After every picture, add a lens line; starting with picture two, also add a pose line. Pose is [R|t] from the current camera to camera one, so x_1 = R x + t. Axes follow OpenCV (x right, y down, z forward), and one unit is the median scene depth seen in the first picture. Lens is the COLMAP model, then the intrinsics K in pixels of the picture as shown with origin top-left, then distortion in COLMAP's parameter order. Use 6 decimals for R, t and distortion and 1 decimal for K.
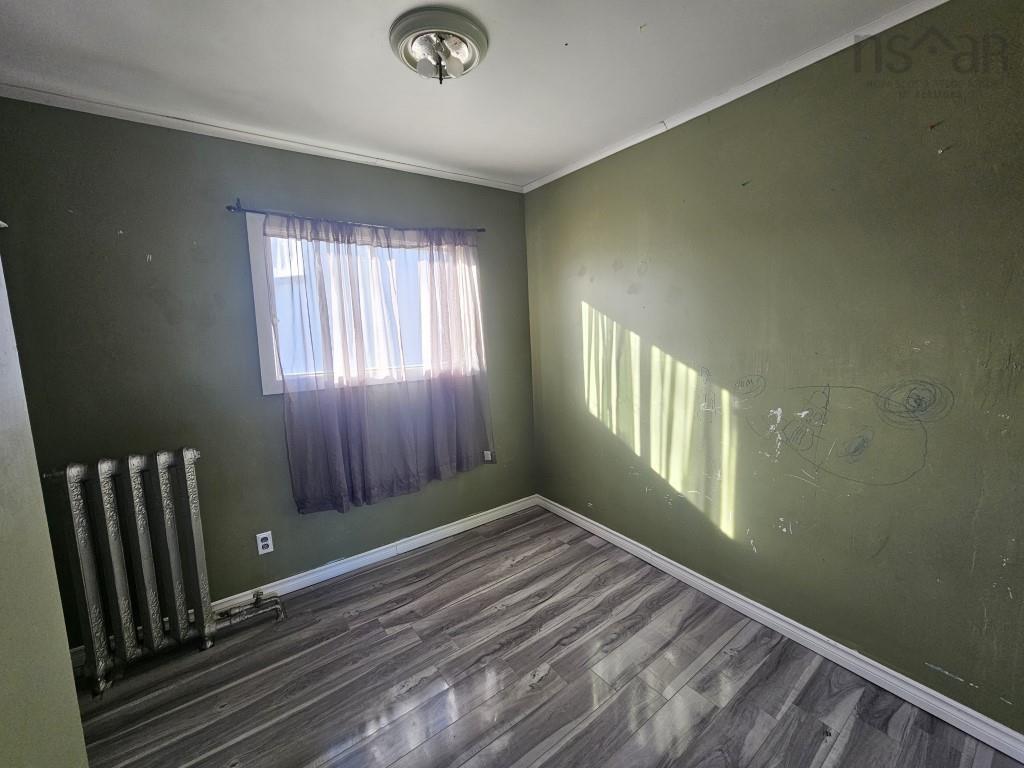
lens RADIAL K [[420.0, 0, 508.0], [0, 420.0, 382.4], [0, 0, 1]] dist [0.002078, 0.000293]
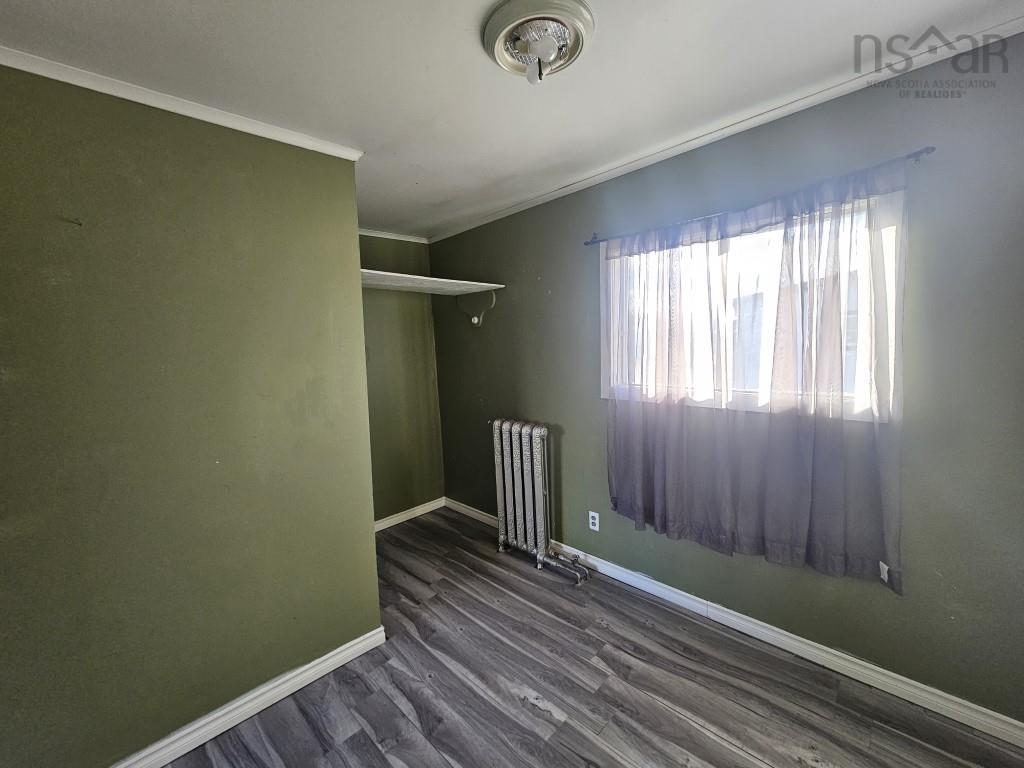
lens RADIAL K [[420.0, 0, 508.0], [0, 420.0, 382.4], [0, 0, 1]] dist [0.002078, 0.000293]
pose [[0.164179, 0.122143, -0.978839, 0.496740], [-0.092703, 0.989823, 0.107964, -0.111186], [0.982065, 0.073015, 0.173832, 0.531705]]
